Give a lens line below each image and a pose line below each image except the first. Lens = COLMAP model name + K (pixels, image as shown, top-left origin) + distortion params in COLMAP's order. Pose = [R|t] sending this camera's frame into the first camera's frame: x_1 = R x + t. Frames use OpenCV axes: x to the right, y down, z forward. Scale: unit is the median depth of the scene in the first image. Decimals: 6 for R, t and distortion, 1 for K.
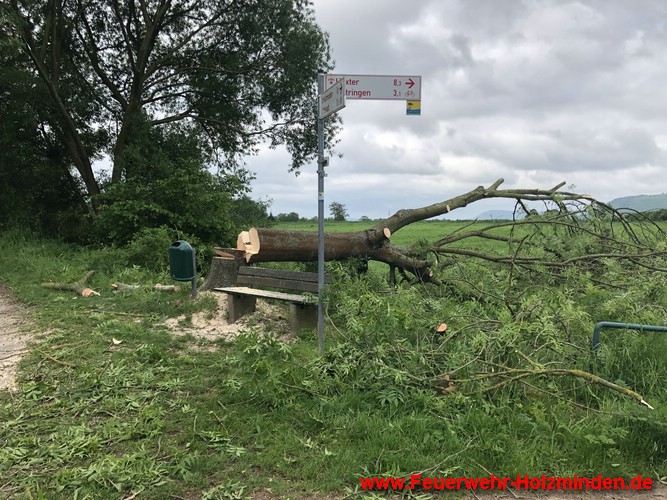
lens RADIAL K [[542.1, 0, 333.5], [0, 542.1, 250.0], [0, 0, 1]] dist [0.005720, 0.001591]
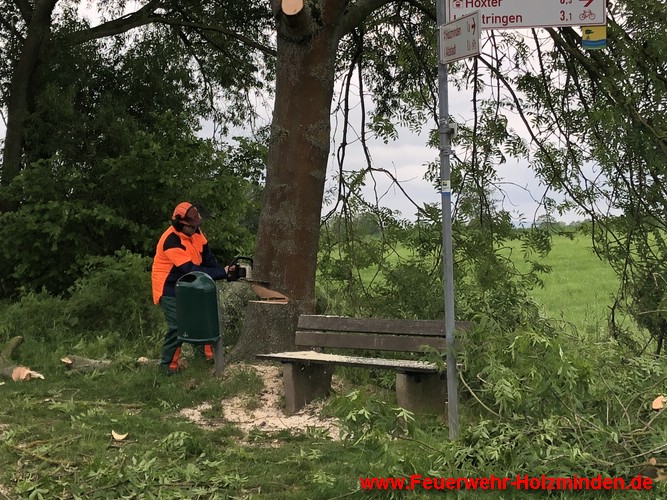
lens RADIAL K [[1350.5, 0, 333.5], [0, 1350.5, 250.0], [0, 0, 1]] dist [0.287691, 0.015629]
pose [[0.994426, -0.034069, -0.099784, 0.001386], [0.029985, 0.998662, -0.042140, 0.023228], [0.101086, 0.038913, 0.994116, -0.376572]]
